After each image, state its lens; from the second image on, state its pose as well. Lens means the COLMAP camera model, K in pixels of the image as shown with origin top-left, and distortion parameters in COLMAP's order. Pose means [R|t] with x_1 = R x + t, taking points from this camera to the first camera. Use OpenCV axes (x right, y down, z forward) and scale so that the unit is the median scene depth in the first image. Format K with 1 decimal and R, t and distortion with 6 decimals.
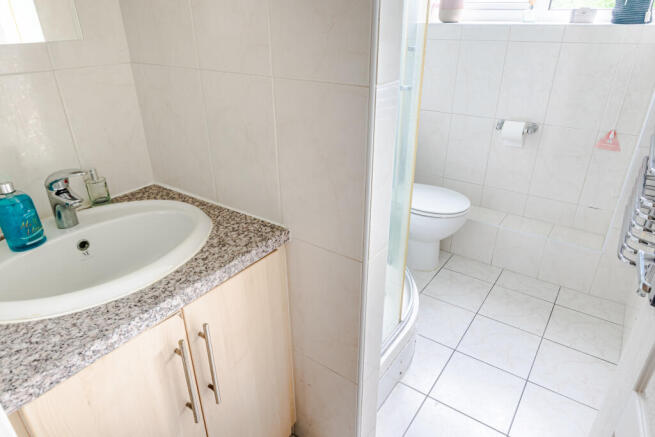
lens RADIAL K [[396.9, 0, 331.9], [0, 396.9, 216.1], [0, 0, 1]] dist [0.004995, -0.001441]
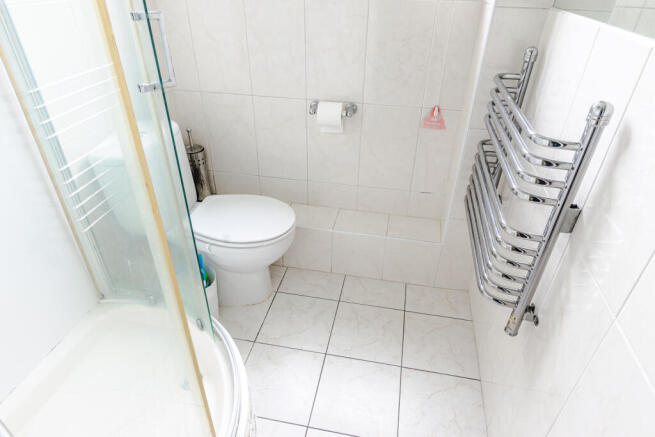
lens RADIAL K [[396.9, 0, 331.9], [0, 396.9, 216.1], [0, 0, 1]] dist [0.004995, -0.001441]
pose [[0.904884, -0.204719, 0.373195, 0.125661], [0.160220, 0.976081, 0.146950, -0.134150], [-0.394353, -0.073180, 0.916041, 0.265605]]
